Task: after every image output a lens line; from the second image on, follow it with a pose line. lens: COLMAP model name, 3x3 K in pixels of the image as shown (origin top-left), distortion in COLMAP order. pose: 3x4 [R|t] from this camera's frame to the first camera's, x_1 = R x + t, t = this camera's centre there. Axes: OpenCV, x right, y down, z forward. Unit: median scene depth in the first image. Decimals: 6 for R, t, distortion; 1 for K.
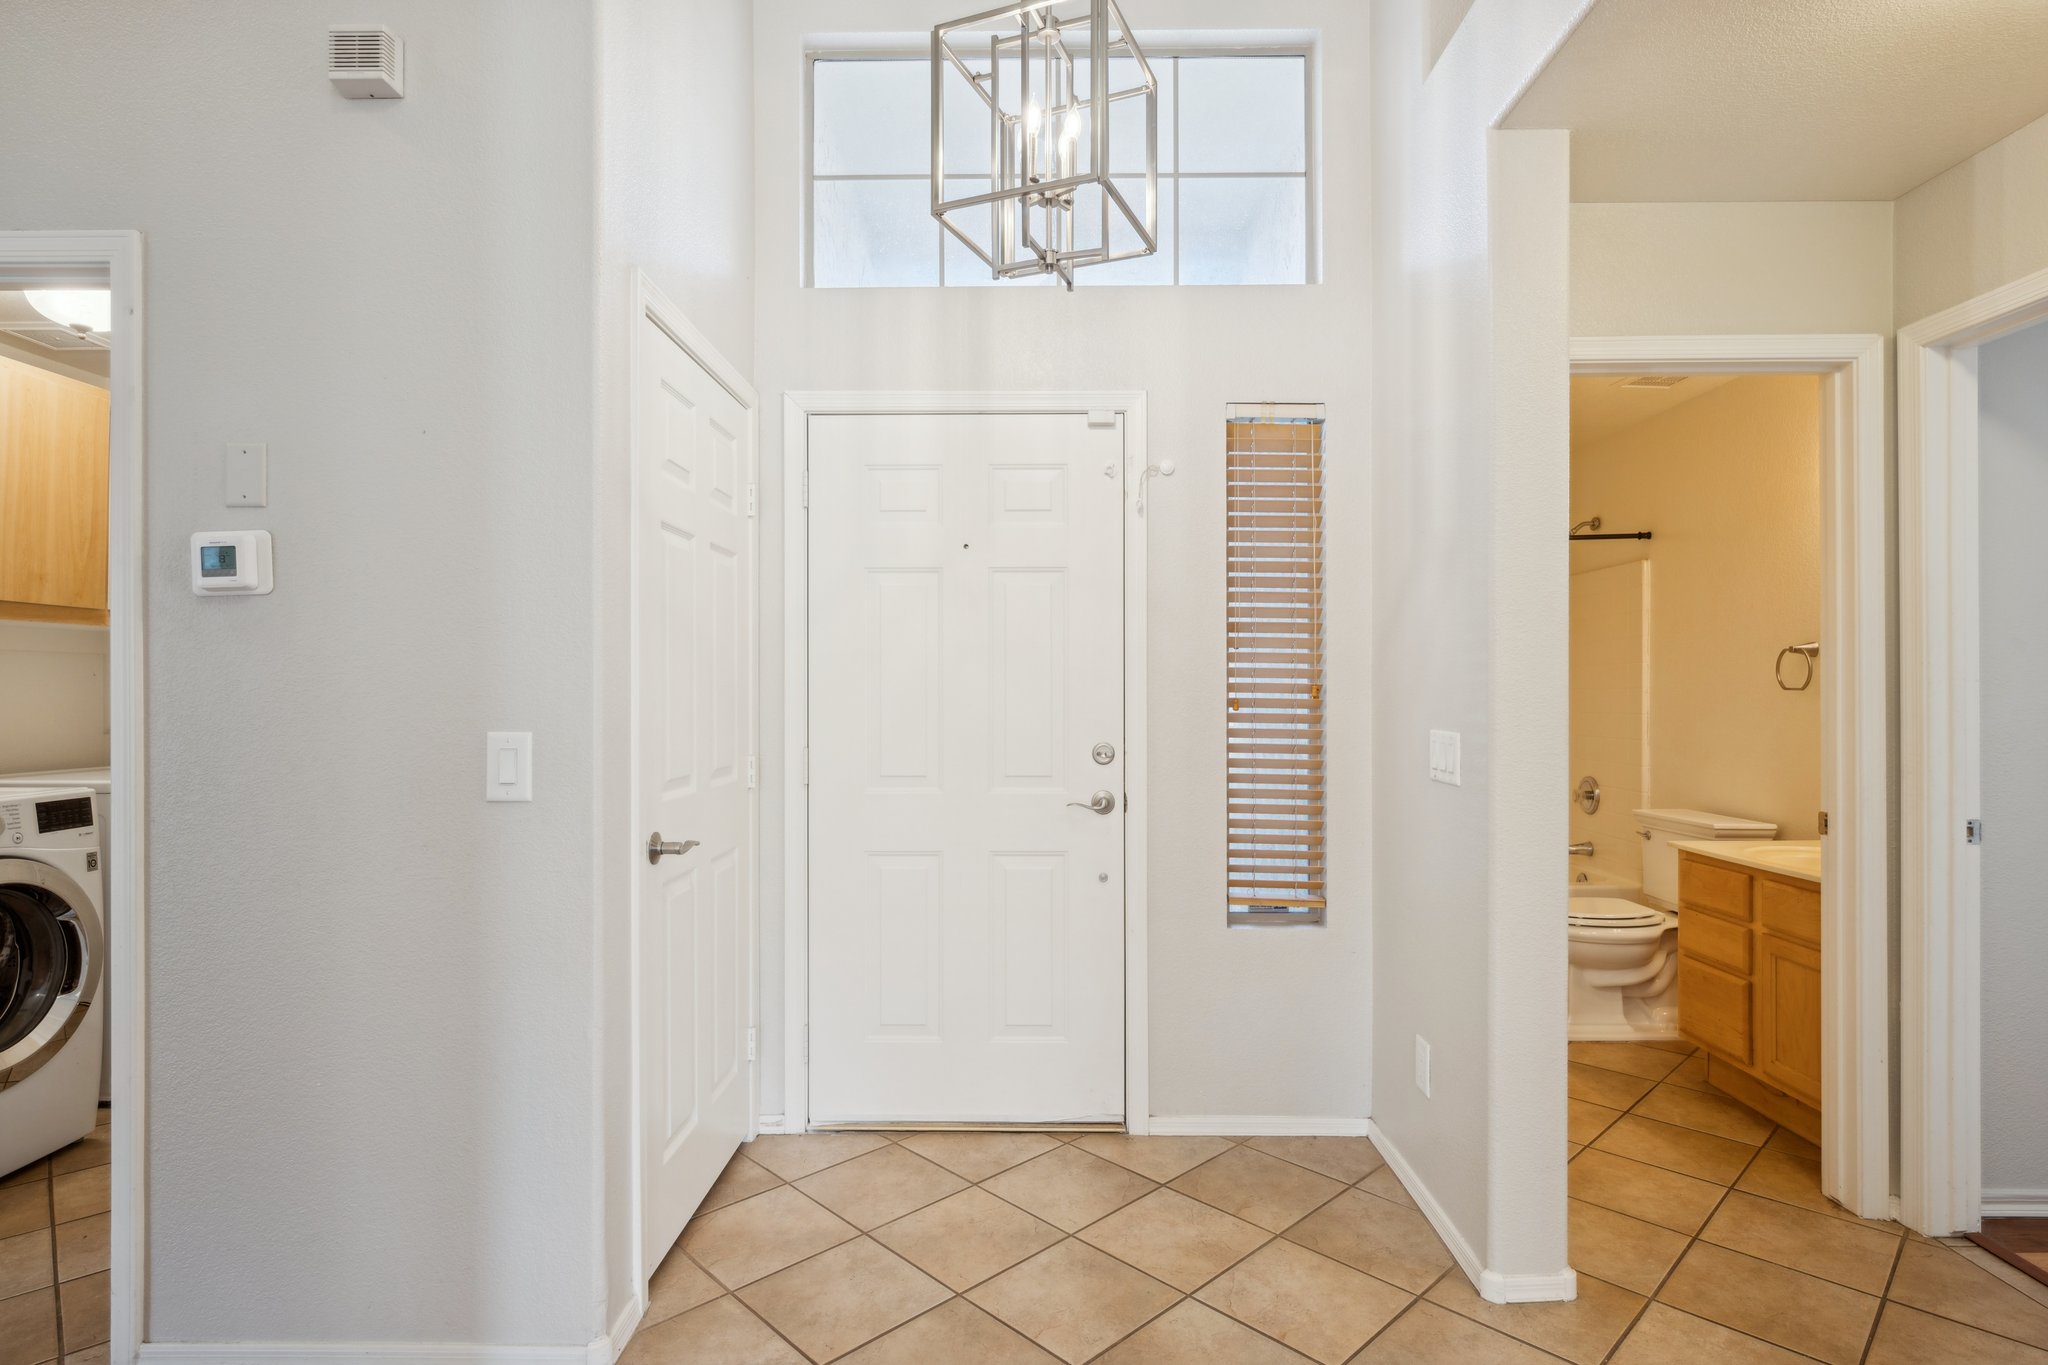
lens RADIAL K [[1039.3, 0, 1017.4], [0, 1039.3, 684.6], [0, 0, 1]] dist [-0.004564, 0.001110]
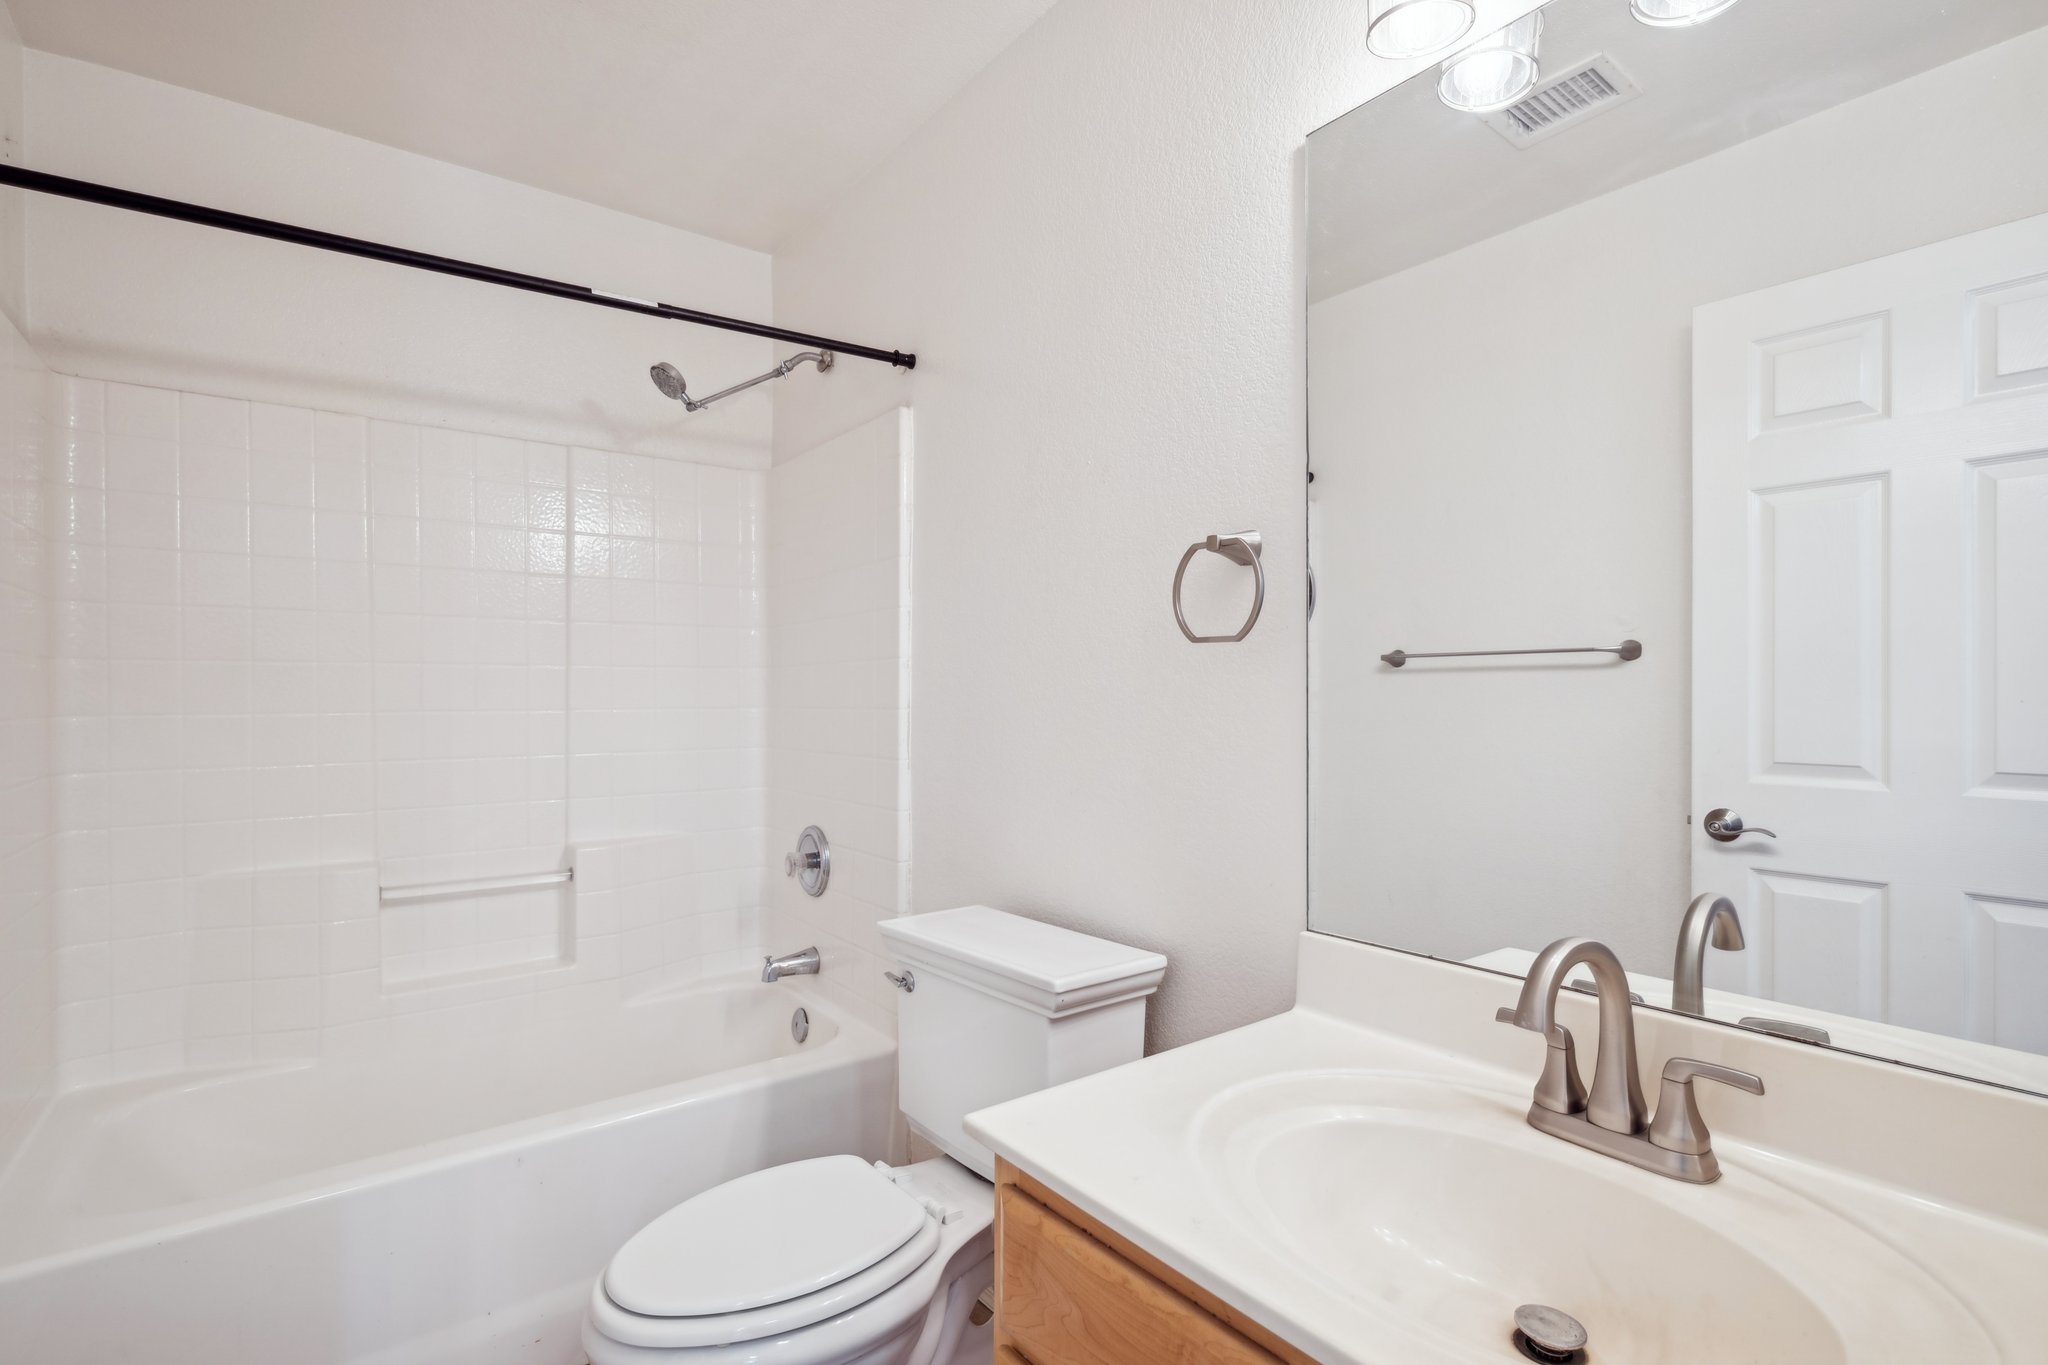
lens RADIAL K [[989.4, 0, 1021.6], [0, 989.4, 690.0], [0, 0, 1]] dist [-0.003661, -0.001274]
pose [[0.787422, 0.005623, 0.616389, 0.350570], [-0.004391, 0.999984, -0.003512, 0.020708], [-0.616399, 0.000059, 0.787434, 0.580458]]
